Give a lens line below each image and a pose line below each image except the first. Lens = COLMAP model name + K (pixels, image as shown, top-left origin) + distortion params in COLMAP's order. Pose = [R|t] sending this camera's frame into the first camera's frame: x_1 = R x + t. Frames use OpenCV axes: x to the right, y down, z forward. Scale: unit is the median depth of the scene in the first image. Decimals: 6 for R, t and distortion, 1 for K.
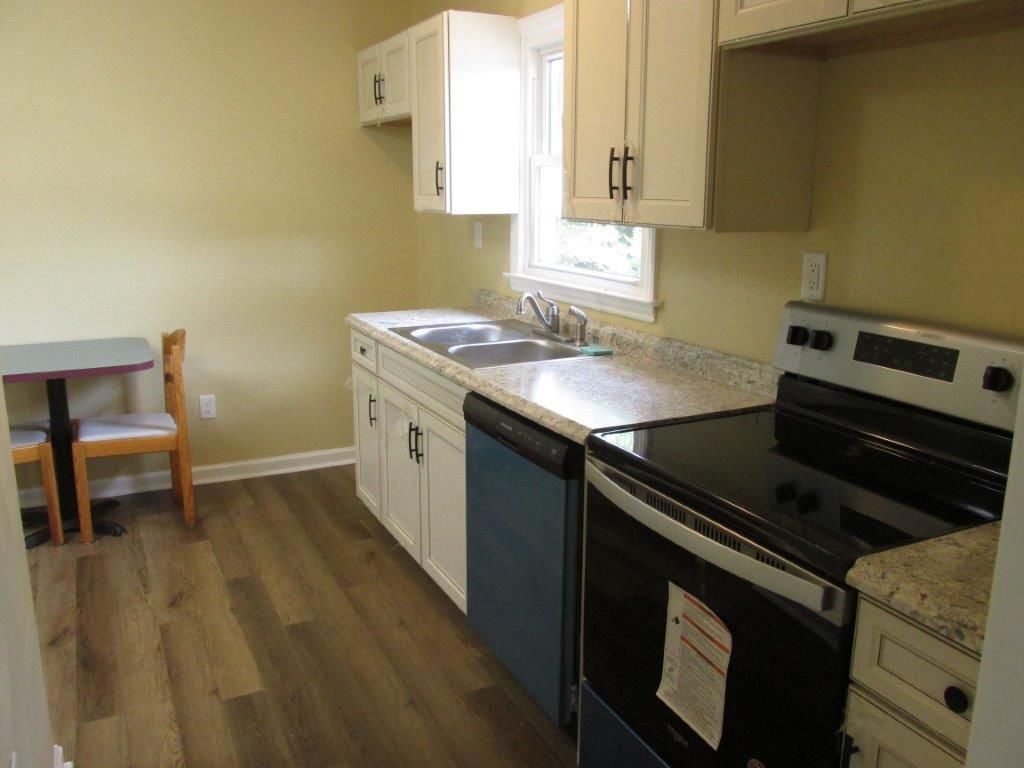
lens RADIAL K [[864.8, 0, 535.5], [0, 864.8, 384.4], [0, 0, 1]] dist [-0.011857, 0.007418]
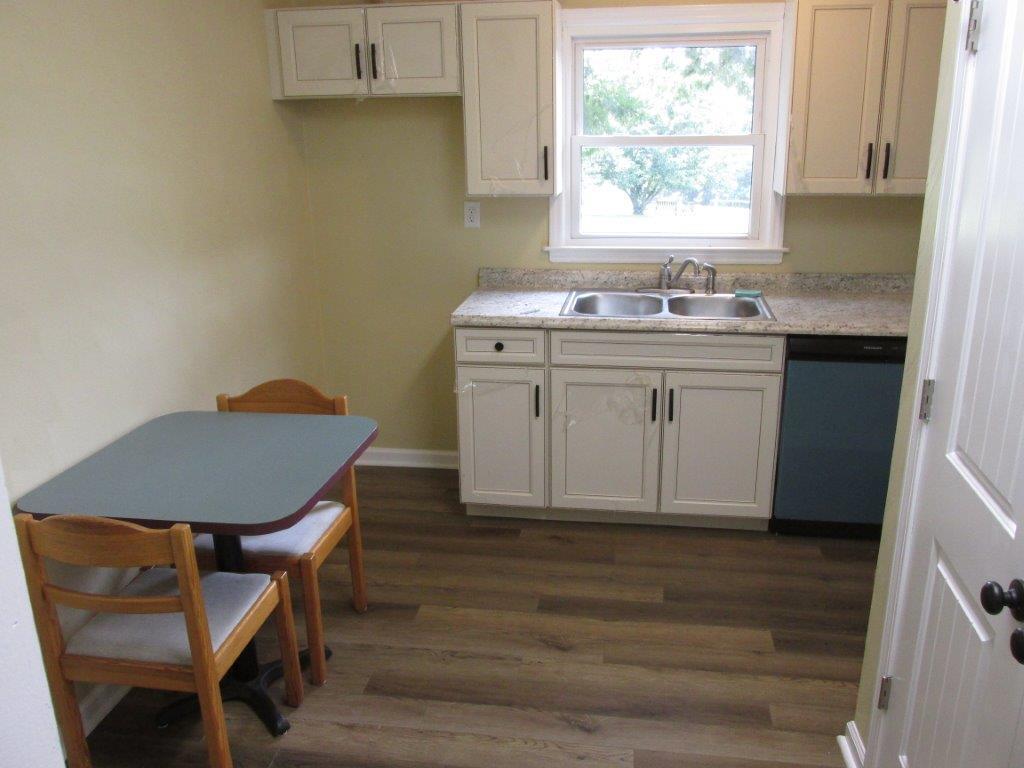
lens RADIAL K [[864.8, 0, 535.5], [0, 864.8, 384.4], [0, 0, 1]] dist [-0.011857, 0.007418]
pose [[0.568455, -0.263398, 0.779410, -1.177525], [0.199034, 0.963252, 0.180363, -0.207505], [-0.798276, 0.052601, 0.599991, 0.490089]]
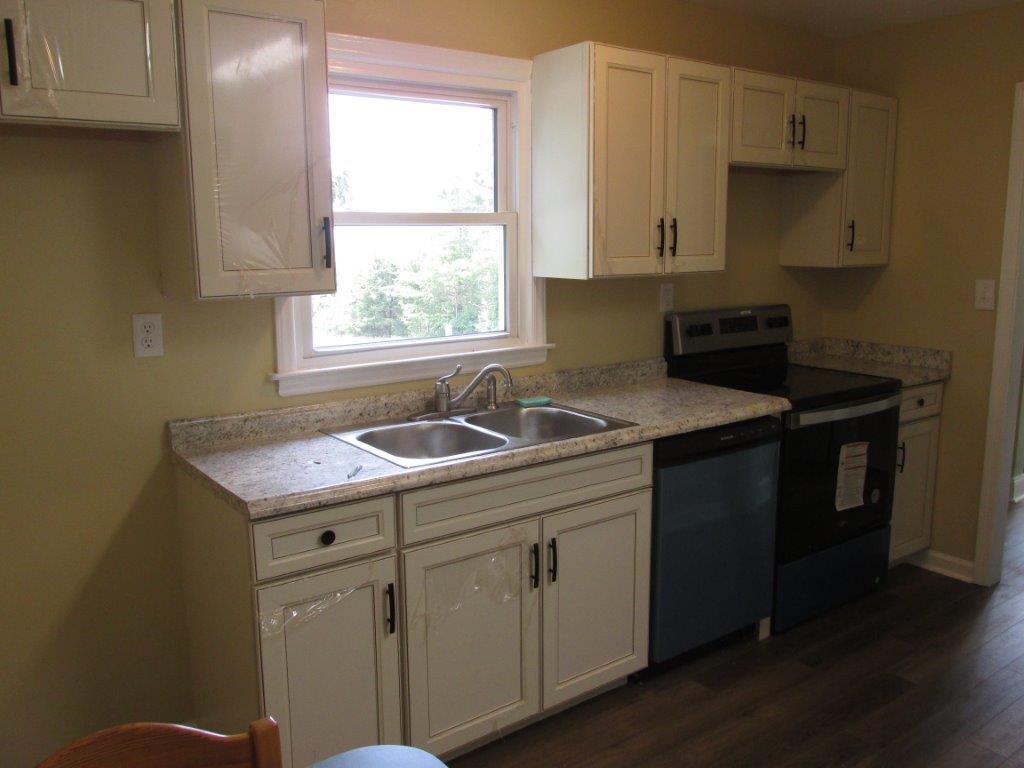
lens RADIAL K [[864.8, 0, 535.5], [0, 864.8, 384.4], [0, 0, 1]] dist [-0.011857, 0.007418]
pose [[-0.180144, -0.178931, 0.967229, -0.961216], [0.222493, 0.950418, 0.217260, -0.291921], [-0.958147, 0.254340, -0.131401, 1.148557]]
